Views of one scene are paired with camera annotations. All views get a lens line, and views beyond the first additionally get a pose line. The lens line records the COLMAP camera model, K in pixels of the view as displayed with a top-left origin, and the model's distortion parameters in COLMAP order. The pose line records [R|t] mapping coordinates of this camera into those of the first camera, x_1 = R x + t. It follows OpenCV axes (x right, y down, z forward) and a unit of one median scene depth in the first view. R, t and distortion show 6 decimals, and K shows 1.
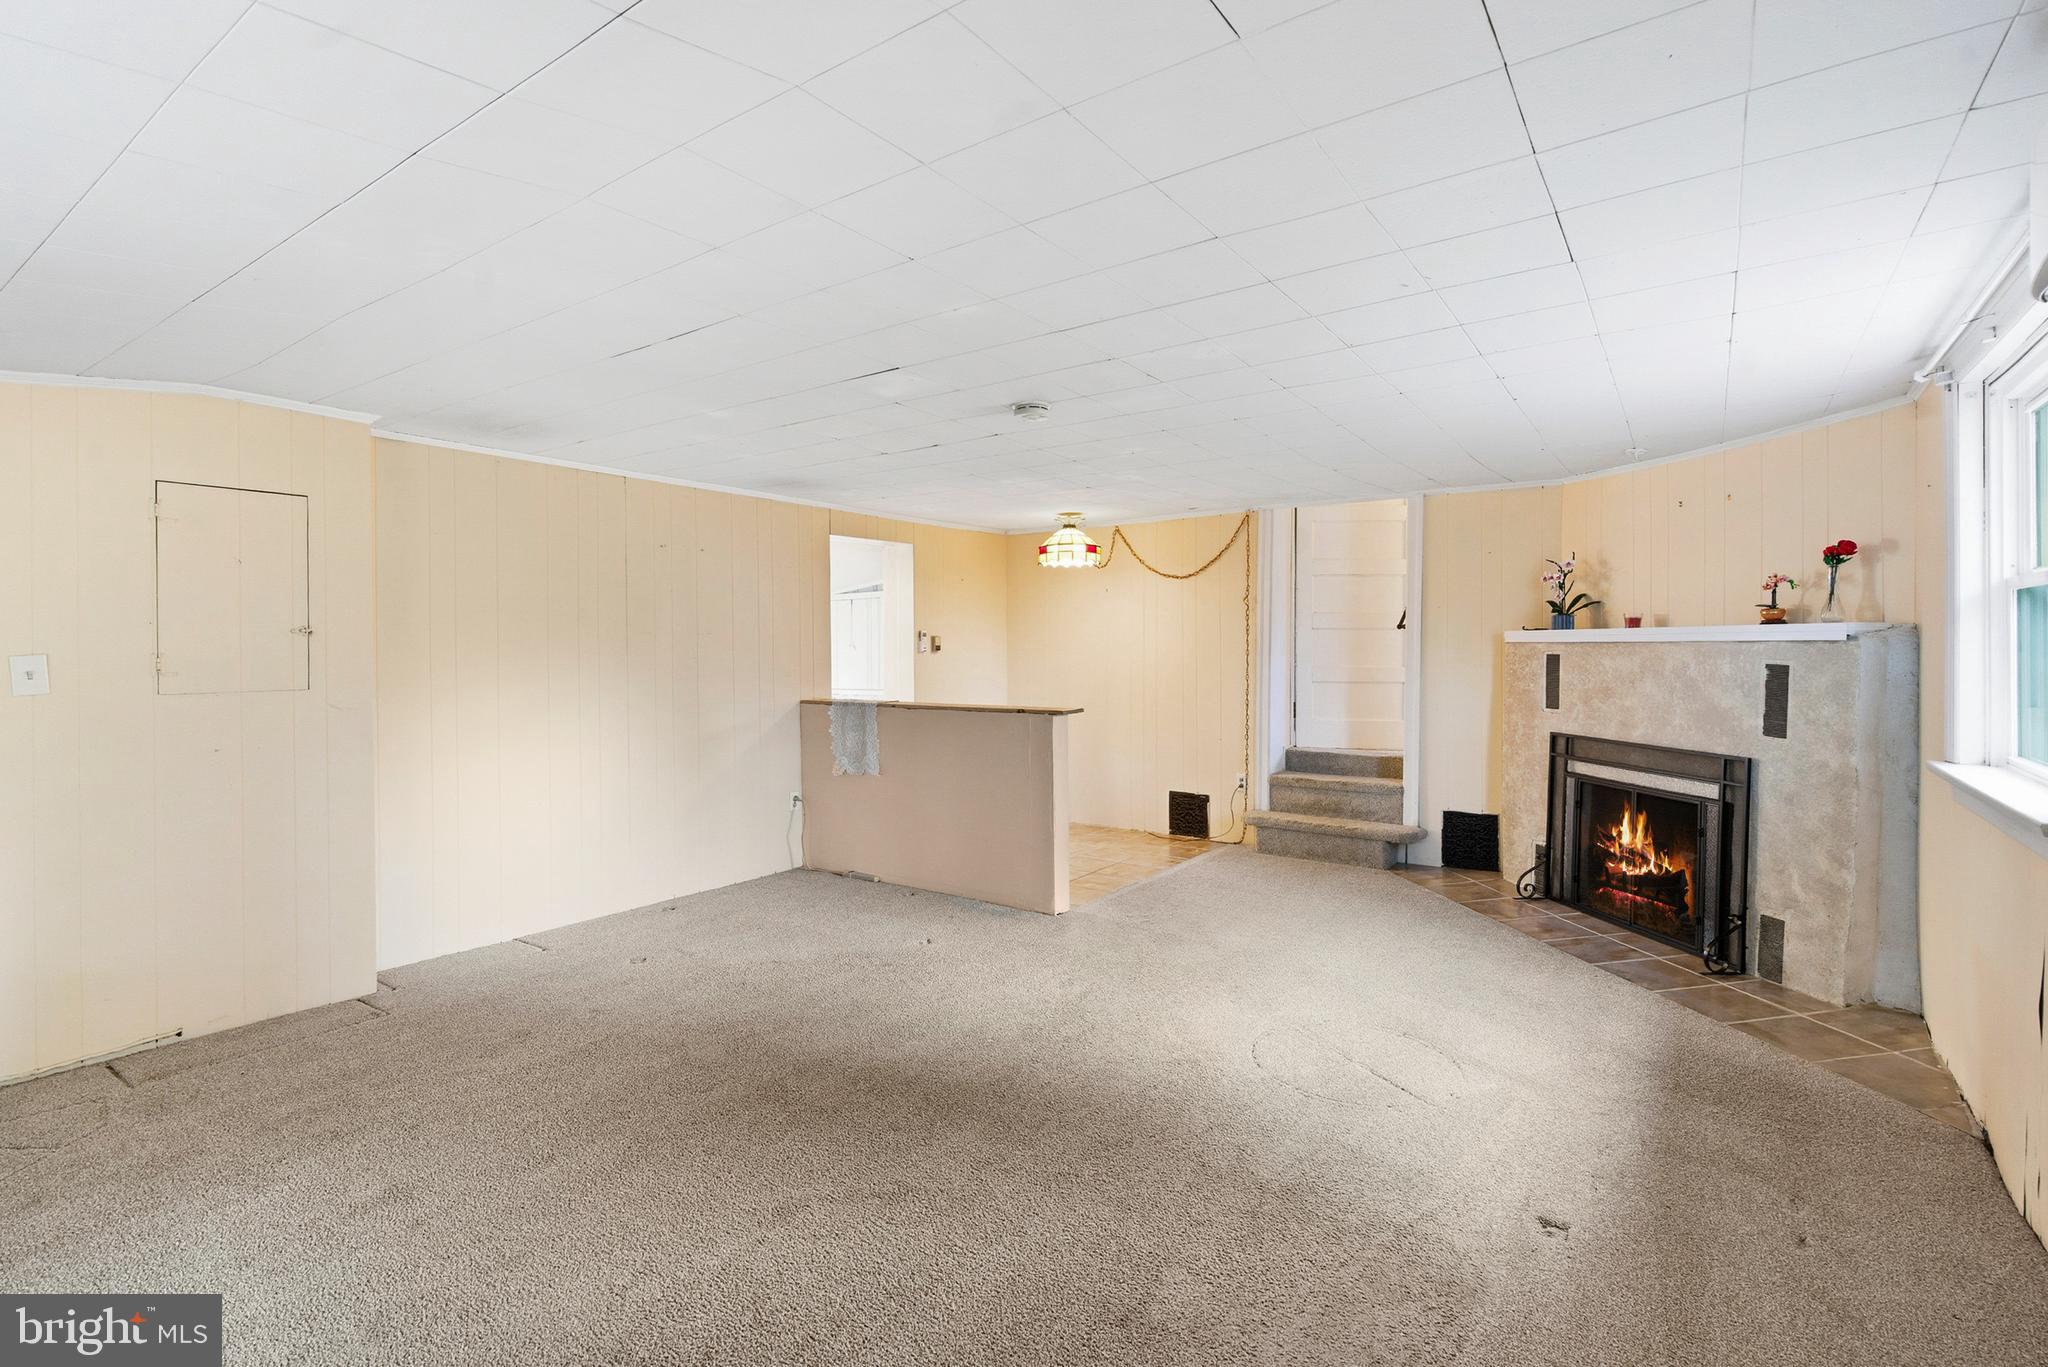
lens RADIAL K [[953.0, 0, 1035.0], [0, 953.0, 671.9], [0, 0, 1]] dist [0.003110, 0.000160]
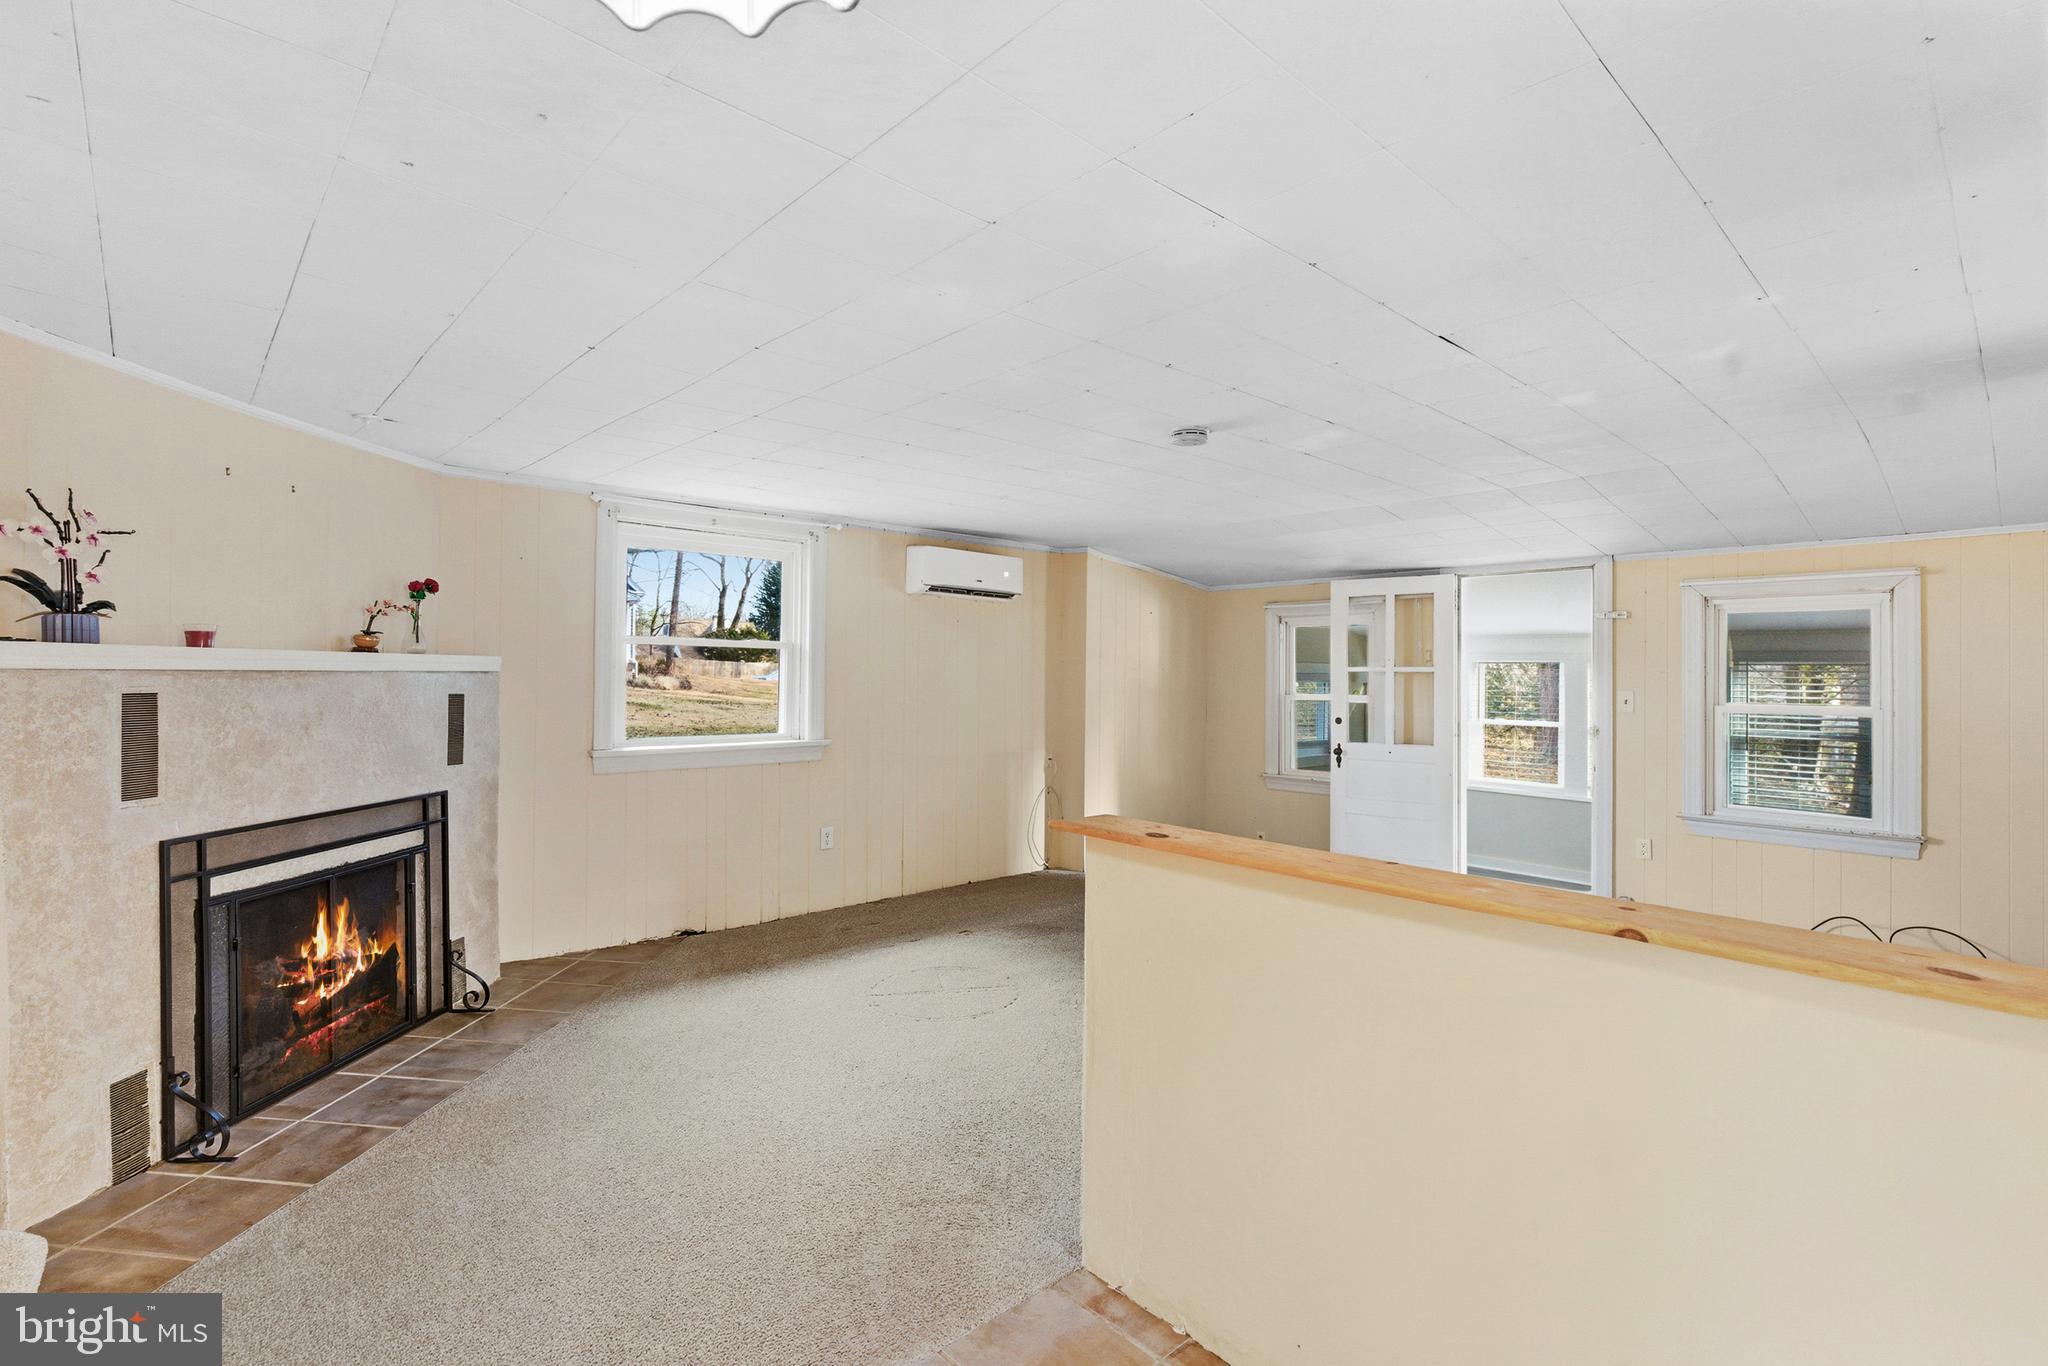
lens RADIAL K [[953.0, 0, 1035.0], [0, 953.0, 671.4], [0, 0, 1]] dist [0.003110, 0.000160]
pose [[-0.980483, 0.000975, 0.196601, -0.035191], [0.005824, 0.999693, 0.024089, -0.045796], [-0.196517, 0.024764, -0.980188, 1.622680]]
